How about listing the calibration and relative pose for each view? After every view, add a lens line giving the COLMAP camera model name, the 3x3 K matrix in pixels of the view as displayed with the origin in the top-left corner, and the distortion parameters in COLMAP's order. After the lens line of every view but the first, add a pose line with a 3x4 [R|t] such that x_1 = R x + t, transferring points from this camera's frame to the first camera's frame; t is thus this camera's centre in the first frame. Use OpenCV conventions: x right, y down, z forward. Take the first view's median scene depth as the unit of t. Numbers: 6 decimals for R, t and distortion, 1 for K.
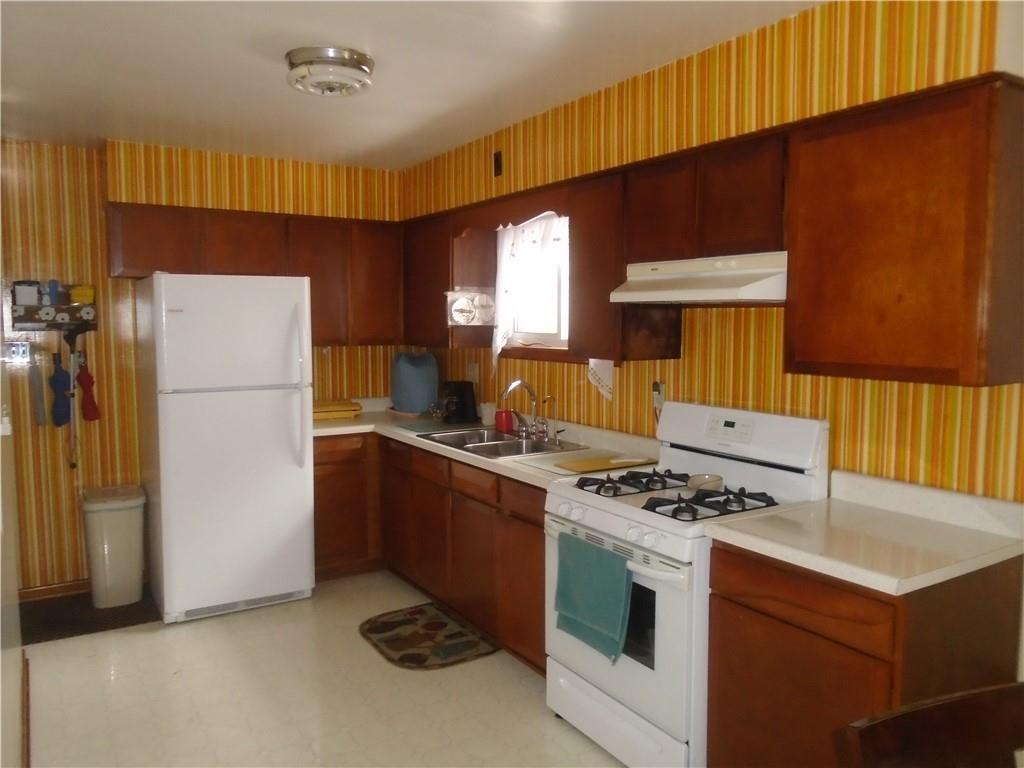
lens RADIAL K [[776.3, 0, 512.2], [0, 776.3, 383.7], [0, 0, 1]] dist [-0.015517, 0.003248]
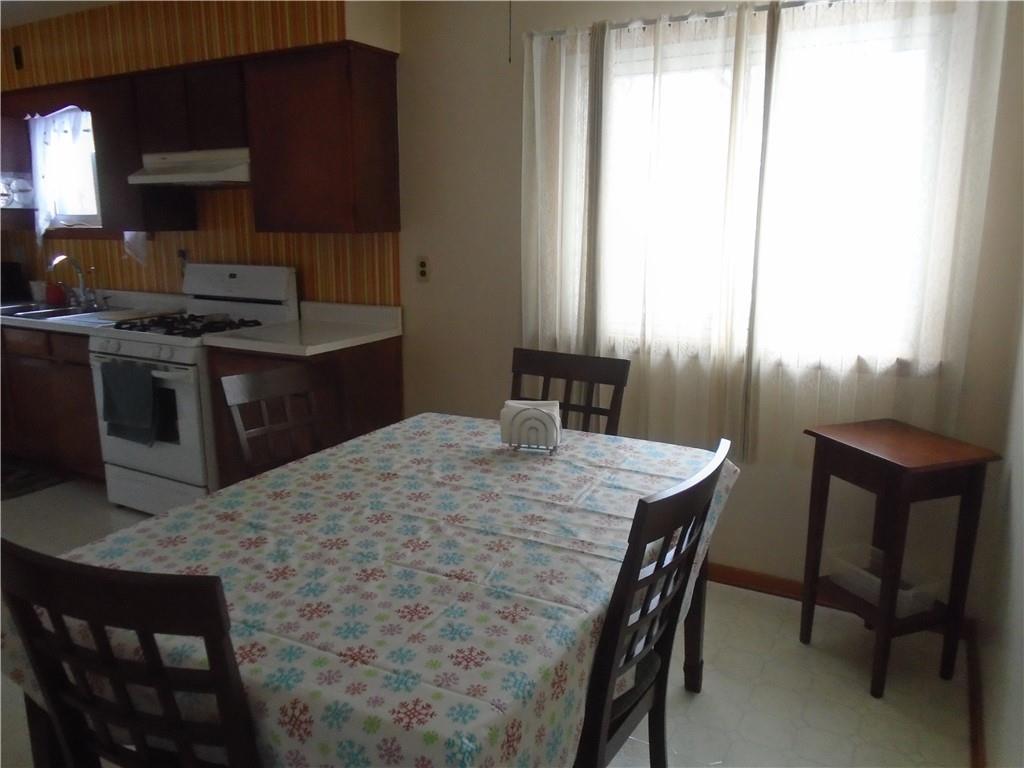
lens RADIAL K [[776.3, 0, 511.6], [0, 776.3, 380.9], [0, 0, 1]] dist [-0.015517, 0.003248]
pose [[0.880192, -0.098975, 0.464184, 0.054592], [0.041414, 0.990301, 0.132625, 0.069015], [-0.472808, -0.097512, 0.875753, -0.412534]]
